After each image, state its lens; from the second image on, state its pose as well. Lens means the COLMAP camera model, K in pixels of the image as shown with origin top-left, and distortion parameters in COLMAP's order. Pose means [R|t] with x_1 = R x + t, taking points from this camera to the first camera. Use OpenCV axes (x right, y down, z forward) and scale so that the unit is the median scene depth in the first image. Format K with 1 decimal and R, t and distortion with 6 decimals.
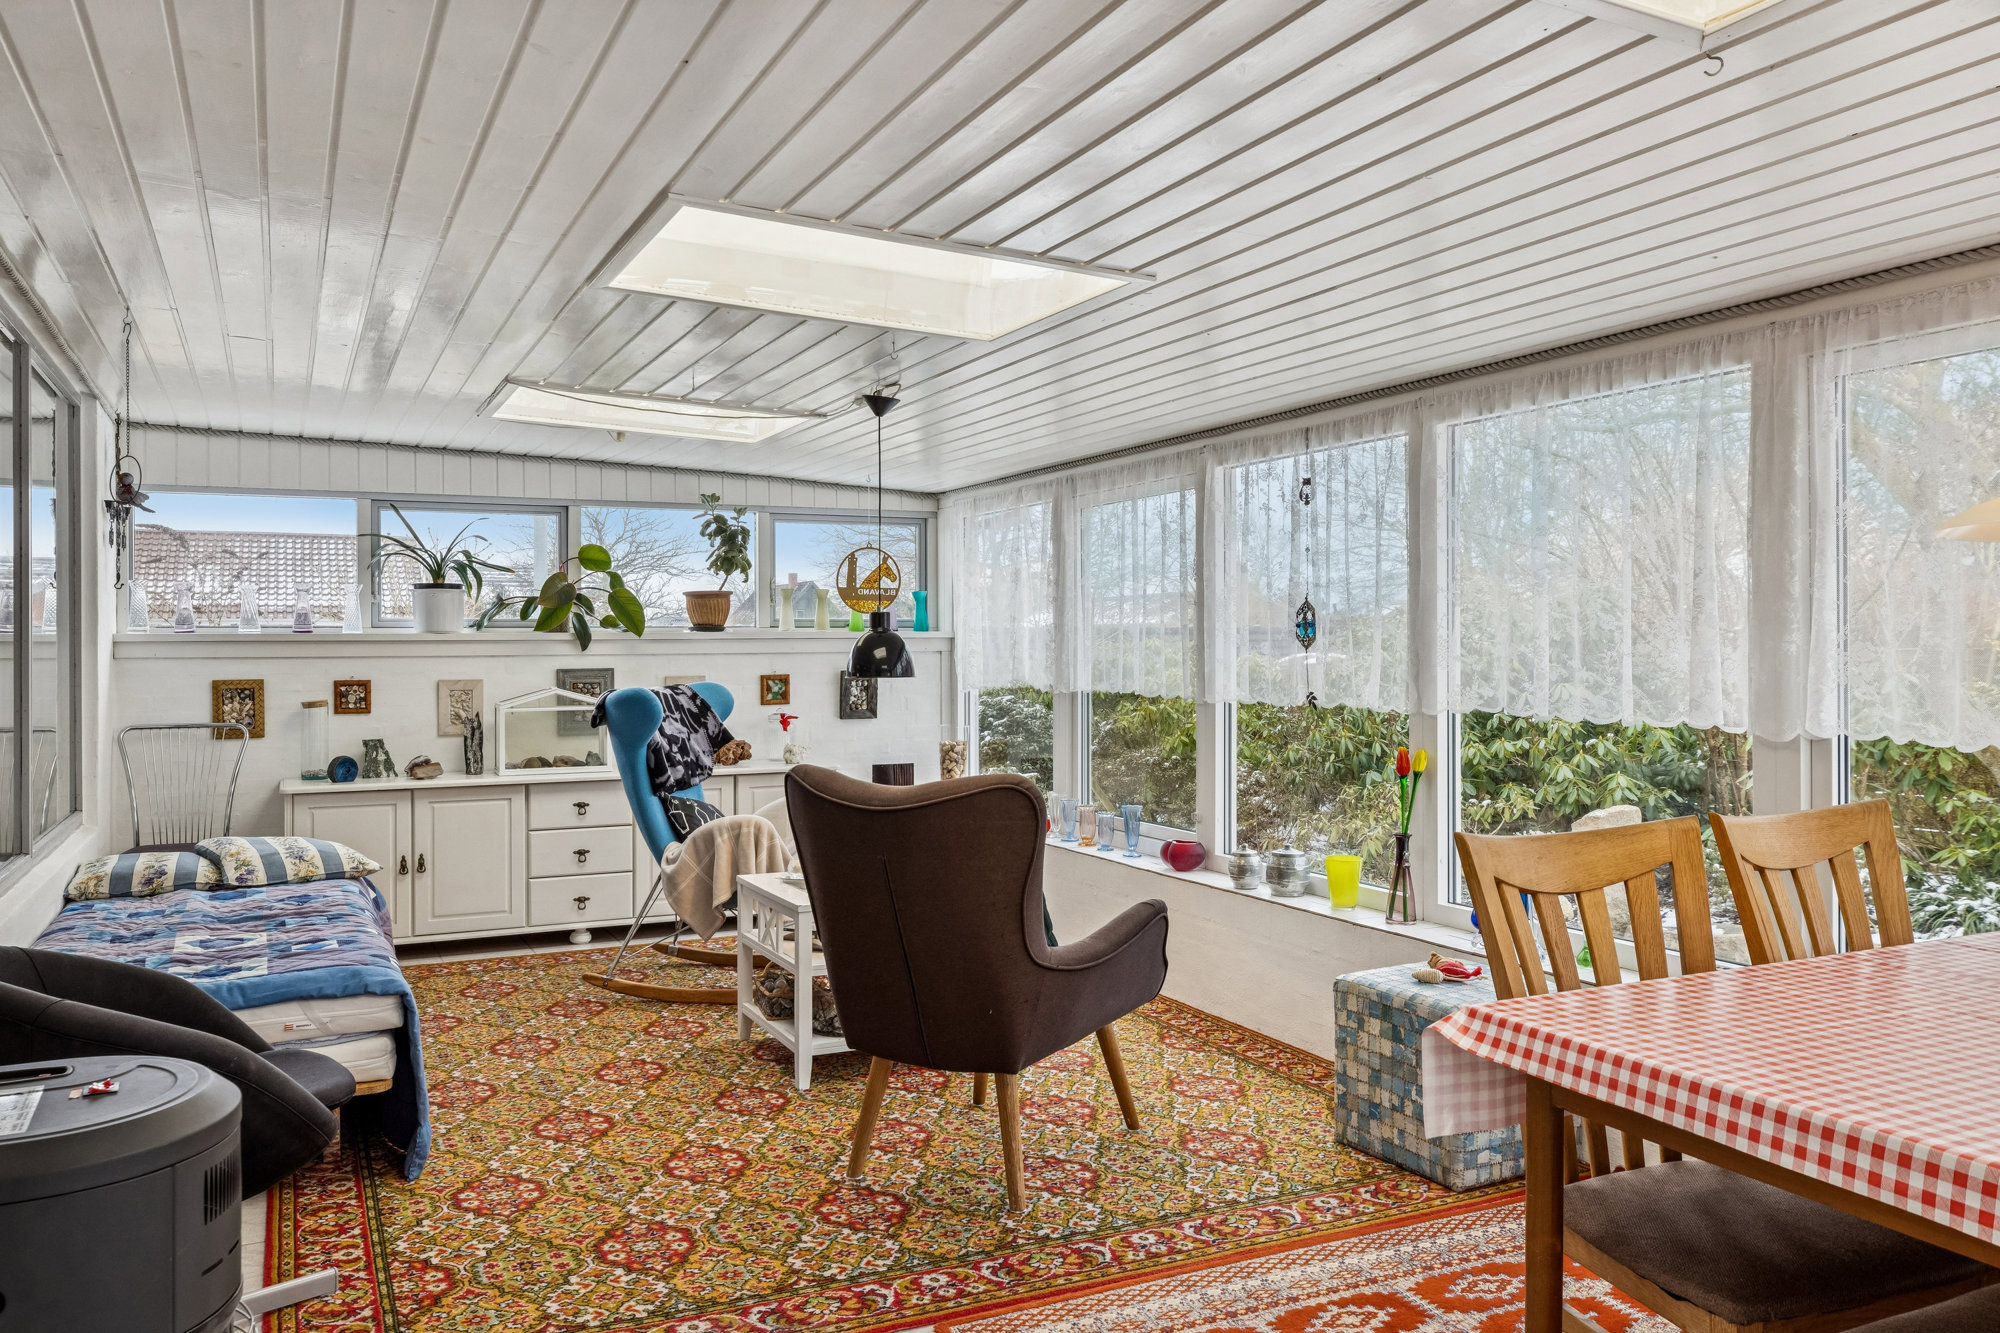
lens RADIAL K [[1505.0, 0, 1000.0], [0, 1505.0, 666.5], [0, 0, 1]] dist [0.001200, 0.000517]
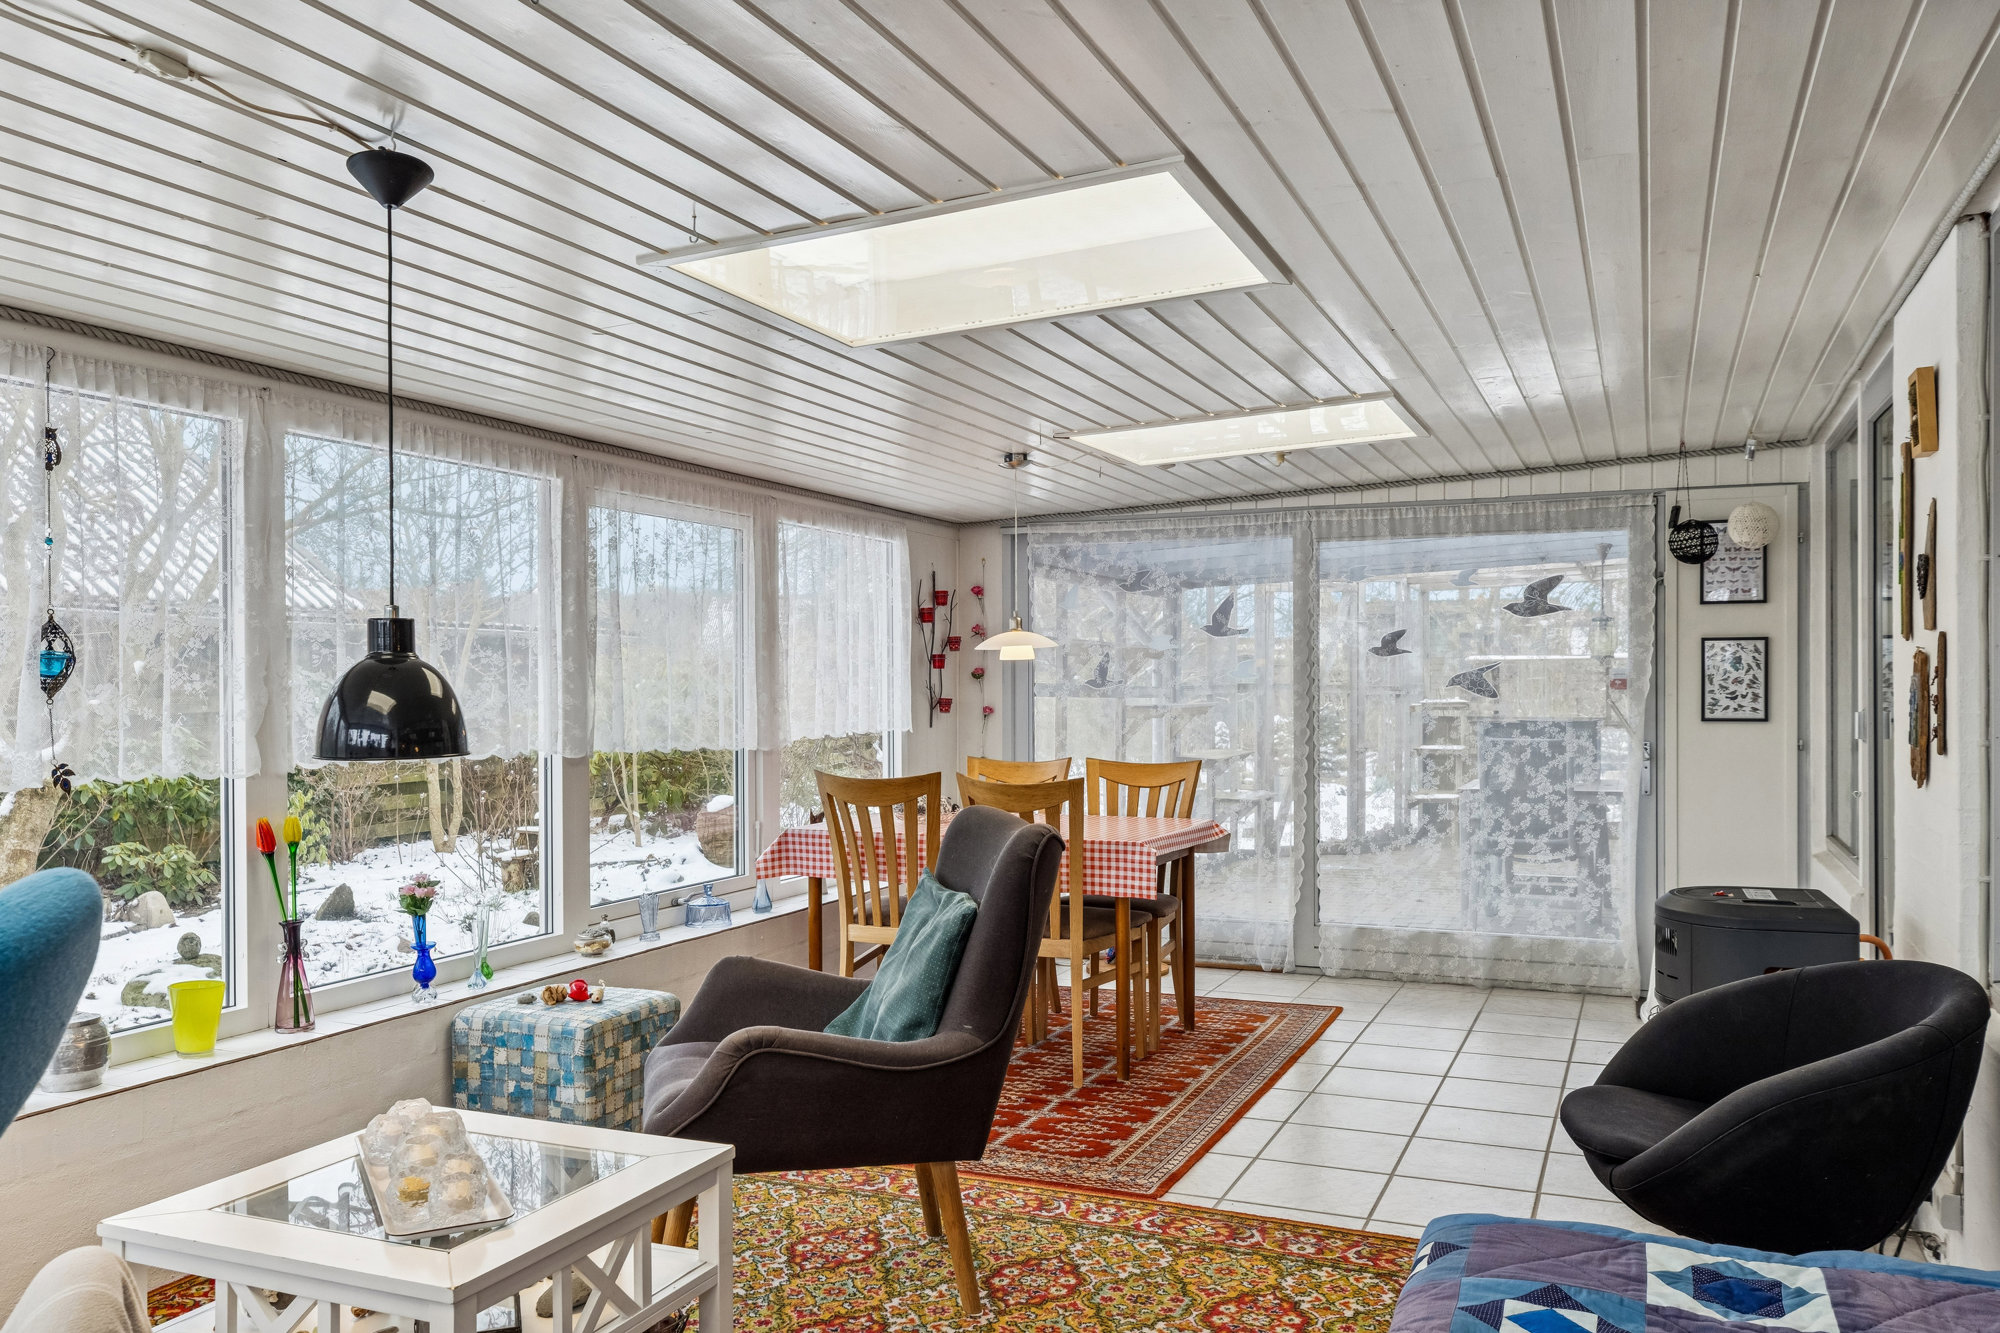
lens RADIAL K [[1582.6, 0, 1000.0], [0, 1582.6, 666.5], [0, 0, 1]] dist [-0.000398, -0.000135]
pose [[-0.669559, 0.014670, 0.742614, -0.846123], [0.016556, 0.999851, -0.004824, -0.021534], [-0.742574, 0.009065, -0.669703, 1.730210]]
